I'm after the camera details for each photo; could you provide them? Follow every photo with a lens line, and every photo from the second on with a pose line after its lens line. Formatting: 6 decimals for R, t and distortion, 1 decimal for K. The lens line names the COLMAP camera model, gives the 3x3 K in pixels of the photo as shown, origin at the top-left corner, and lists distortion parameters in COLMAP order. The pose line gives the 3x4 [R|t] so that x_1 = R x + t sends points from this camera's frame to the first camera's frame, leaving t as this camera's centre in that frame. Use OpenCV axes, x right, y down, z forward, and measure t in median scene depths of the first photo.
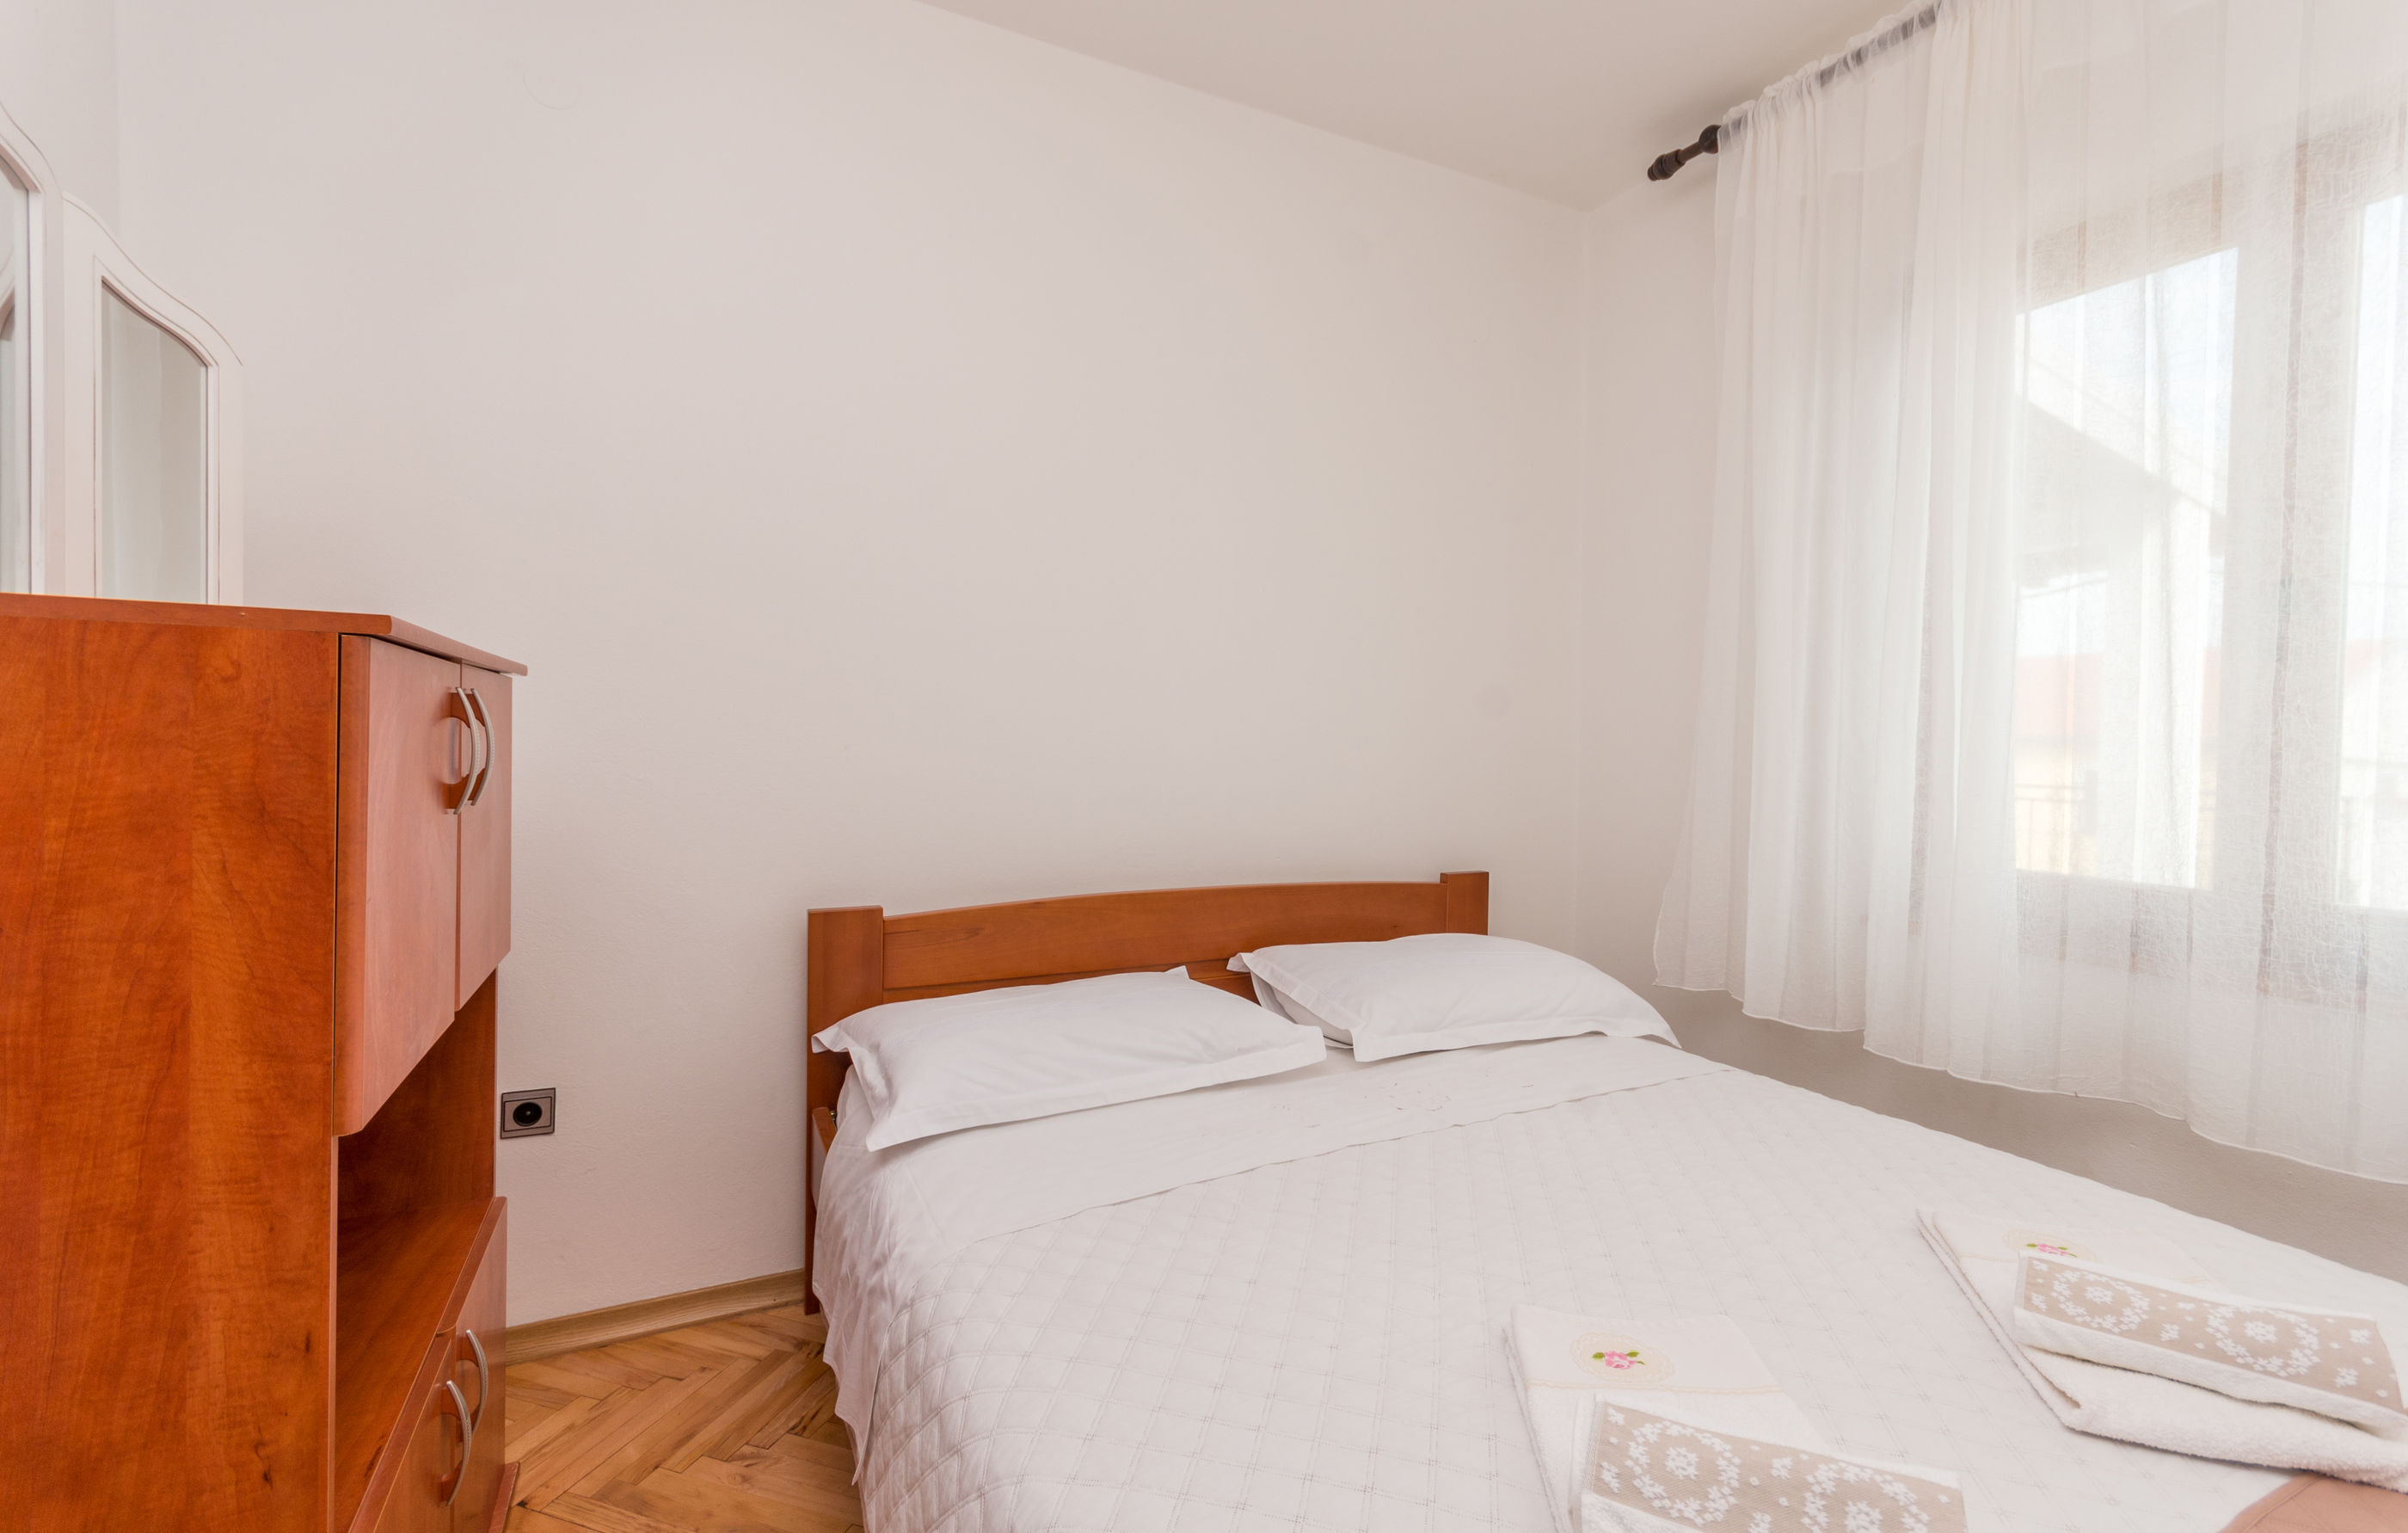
lens RADIAL K [[1039.1, 0, 1214.2], [0, 1039.1, 758.9], [0, 0, 1]] dist [-0.006059, -0.000399]
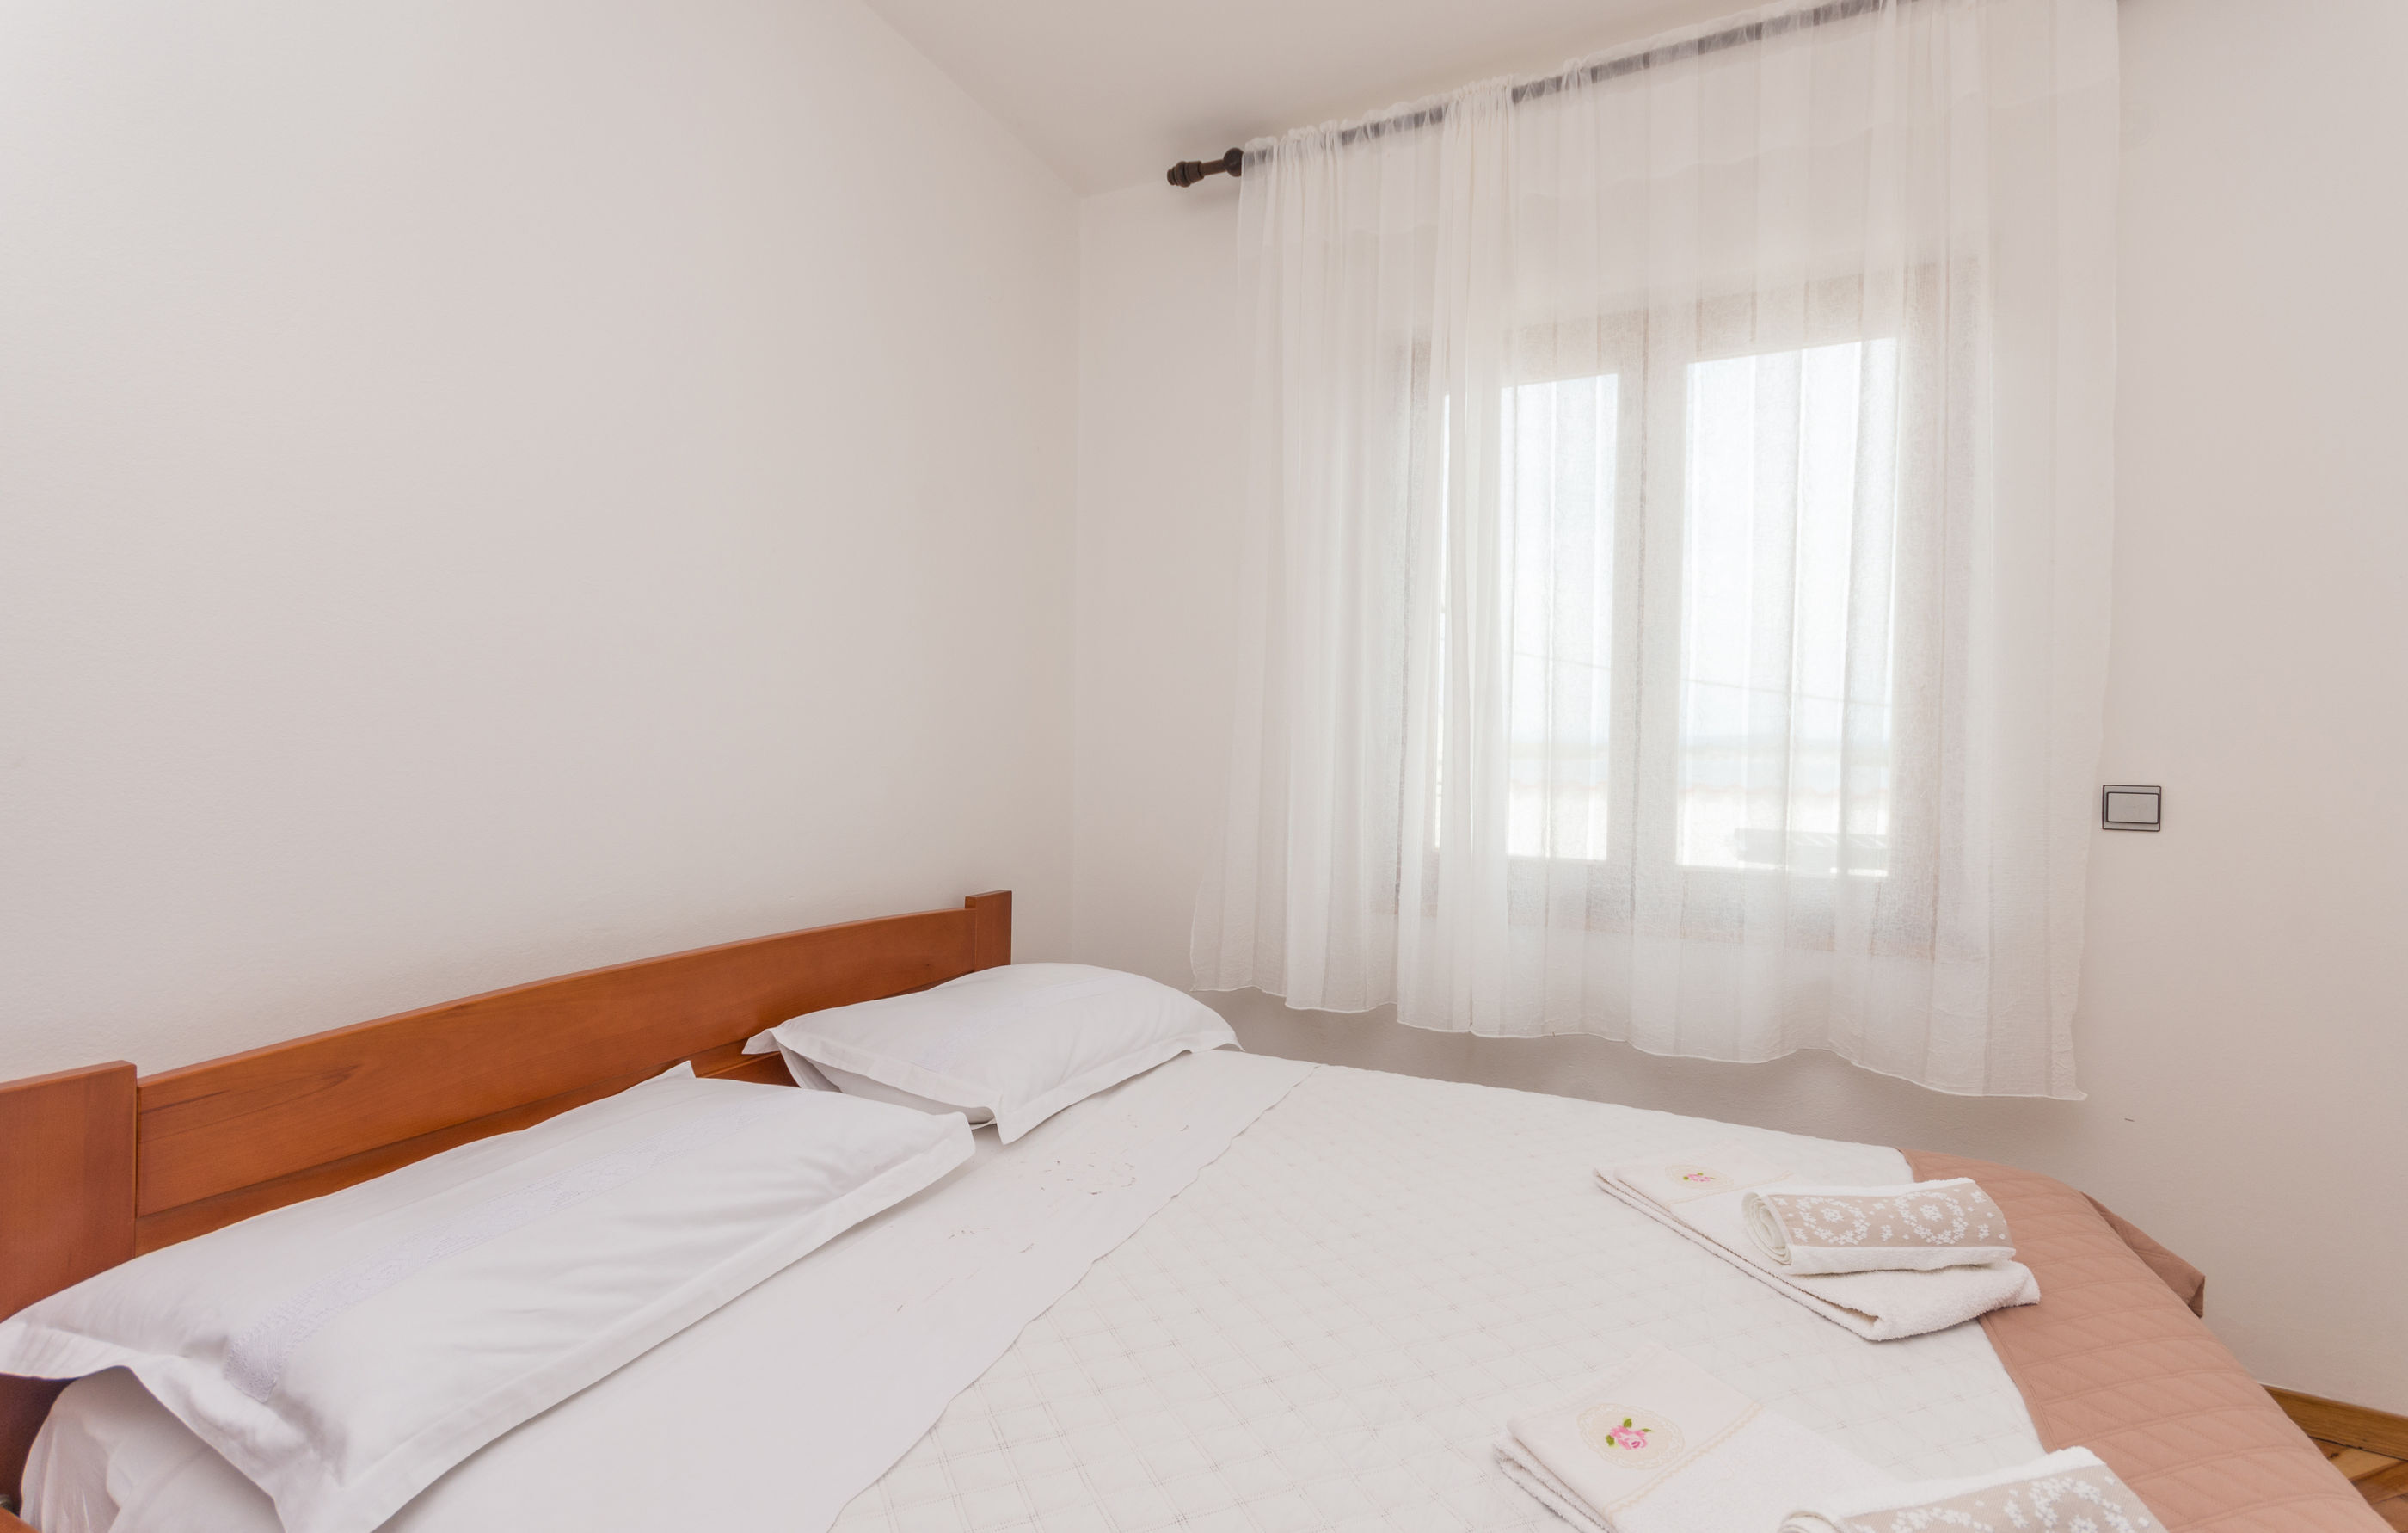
lens RADIAL K [[1040.5, 0, 1214.4], [0, 1040.5, 757.3], [0, 0, 1]] dist [0.001385, 0.000079]
pose [[0.783212, -0.006918, 0.621717, -0.227745], [0.008573, 0.999963, 0.000326, -0.008340], [-0.621696, 0.005074, 0.783242, 0.254454]]
